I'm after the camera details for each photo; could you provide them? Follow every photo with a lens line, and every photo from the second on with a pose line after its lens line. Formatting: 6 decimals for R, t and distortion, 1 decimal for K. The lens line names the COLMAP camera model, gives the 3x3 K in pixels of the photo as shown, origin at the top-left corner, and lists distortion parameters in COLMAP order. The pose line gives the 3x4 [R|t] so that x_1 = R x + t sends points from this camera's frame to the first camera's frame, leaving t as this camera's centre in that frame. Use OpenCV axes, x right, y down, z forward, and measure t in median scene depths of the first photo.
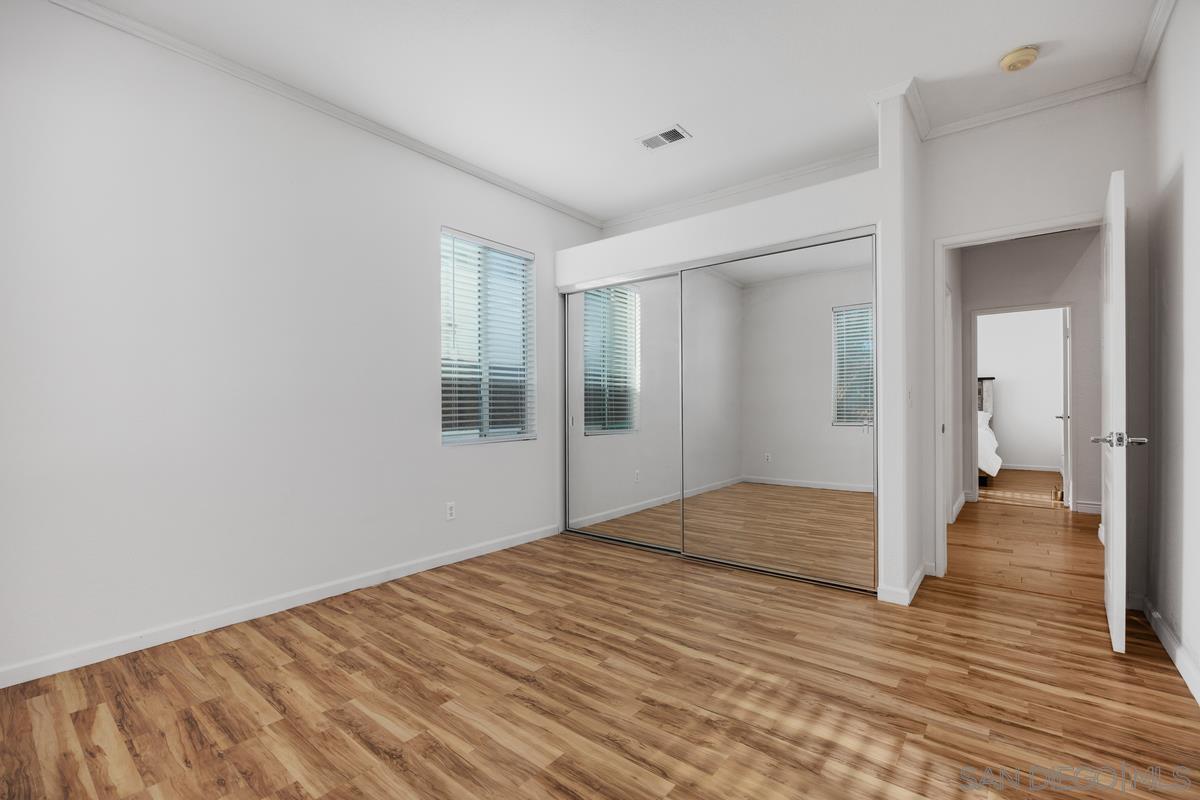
lens RADIAL K [[527.9, 0, 600.8], [0, 527.9, 405.4], [0, 0, 1]] dist [-0.008073, -0.000021]
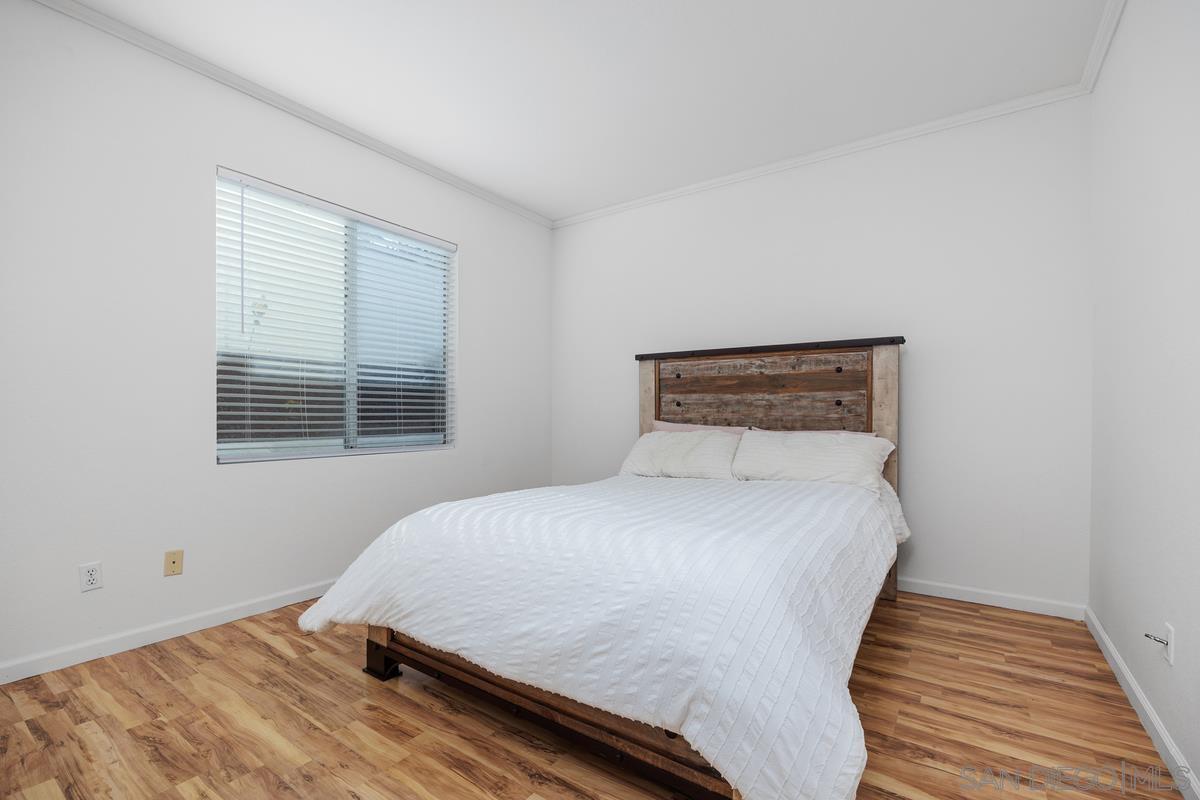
lens RADIAL K [[527.9, 0, 594.3], [0, 527.9, 408.9], [0, 0, 1]] dist [-0.008073, -0.000021]
pose [[0.998392, 0.013272, 0.055108, 0.171008], [-0.012769, 0.999874, -0.009468, -0.000069], [-0.055227, 0.008749, 0.998436, 0.215155]]
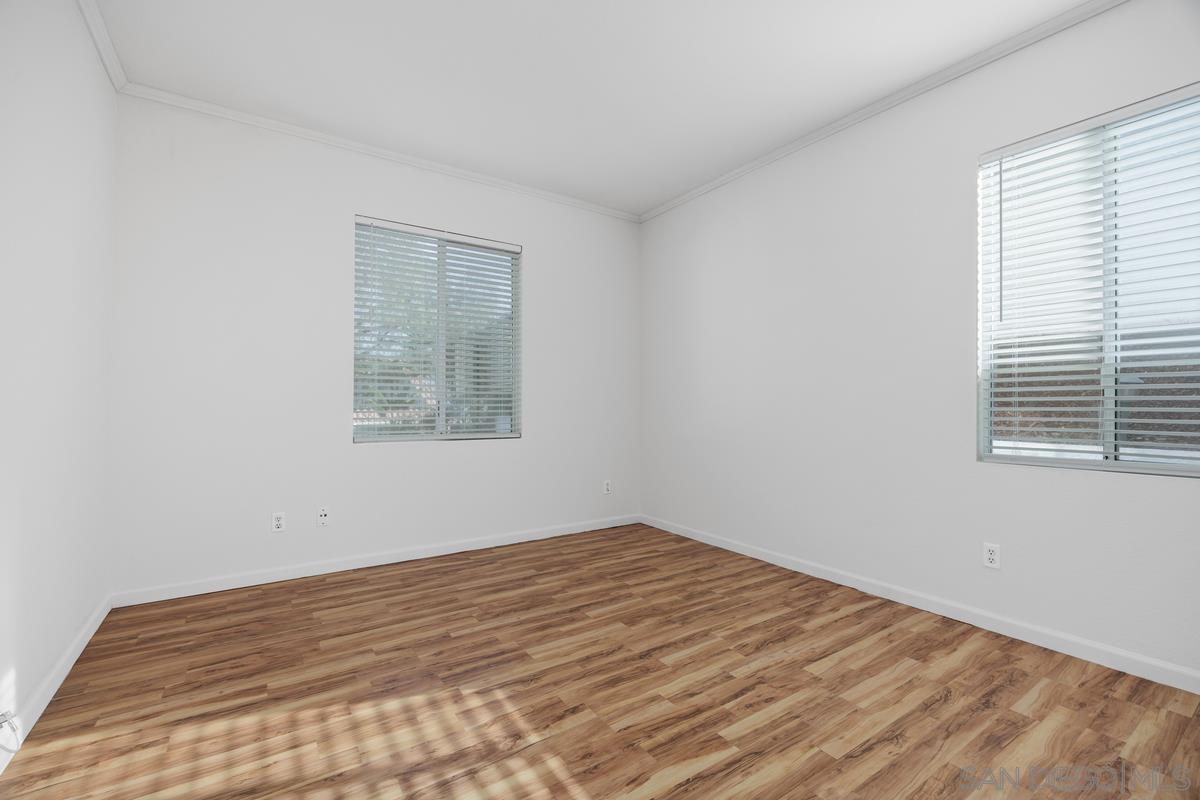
lens RADIAL K [[527.9, 0, 599.2], [0, 527.9, 398.6], [0, 0, 1]] dist [-0.008073, -0.000021]
pose [[-0.310473, -0.002884, -0.950578, 0.703045], [0.000231, 0.999995, -0.003110, -0.007274], [0.950582, -0.001185, -0.310471, 0.943188]]
